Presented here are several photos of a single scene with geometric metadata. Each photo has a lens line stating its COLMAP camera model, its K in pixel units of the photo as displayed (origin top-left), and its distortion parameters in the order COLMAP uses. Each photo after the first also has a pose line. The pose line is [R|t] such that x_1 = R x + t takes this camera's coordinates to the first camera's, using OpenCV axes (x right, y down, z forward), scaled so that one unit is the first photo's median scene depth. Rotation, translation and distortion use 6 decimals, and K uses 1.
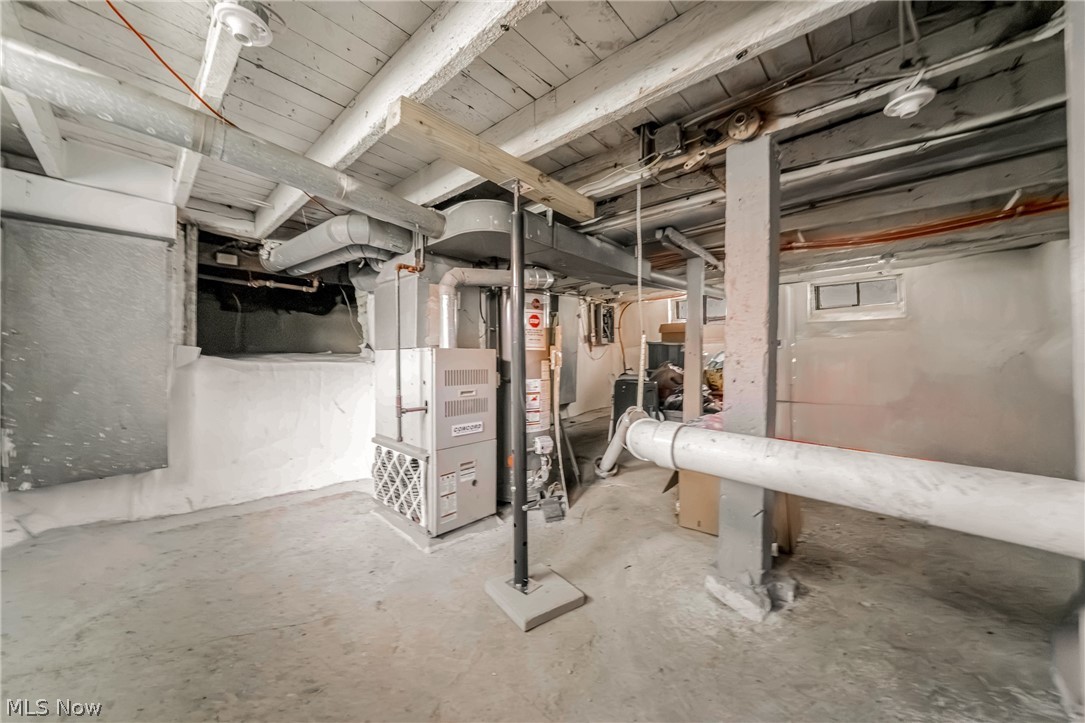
lens RADIAL K [[377.4, 0, 542.3], [0, 377.4, 352.8], [0, 0, 1]] dist [-0.001047, -0.000049]
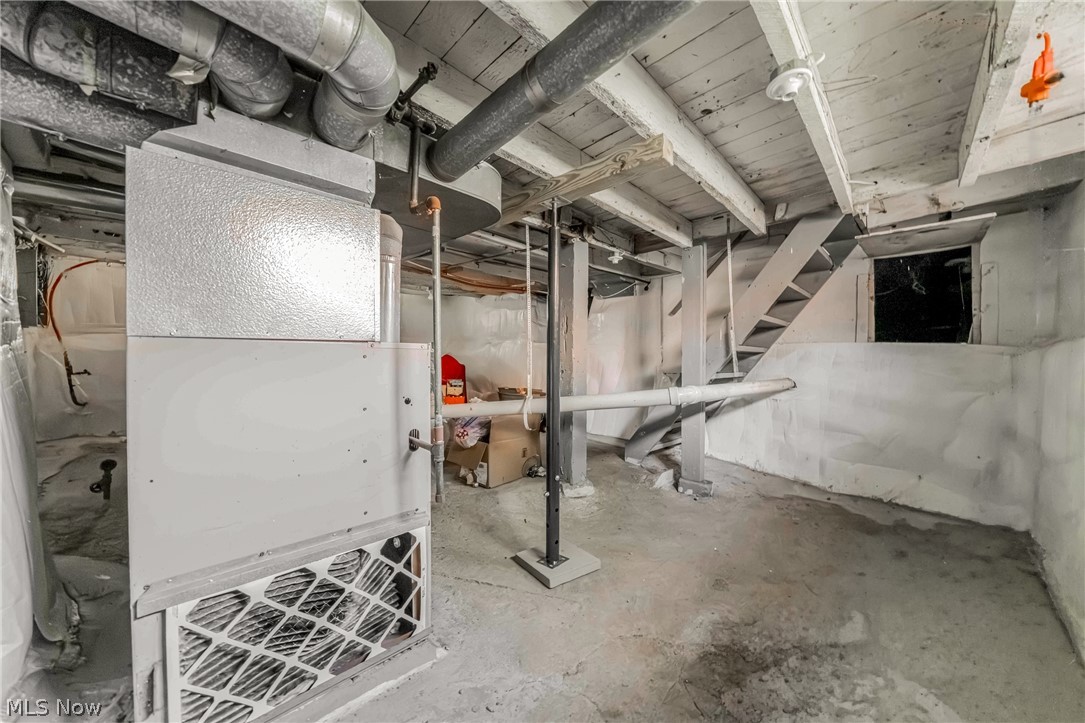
lens RADIAL K [[377.4, 0, 542.3], [0, 377.4, 352.8], [0, 0, 1]] dist [-0.001047, -0.000049]
pose [[0.053981, 0.006817, 0.998519, -1.203752], [-0.022777, 0.999725, -0.005594, 0.000184], [-0.998282, -0.022442, 0.054121, 1.005543]]
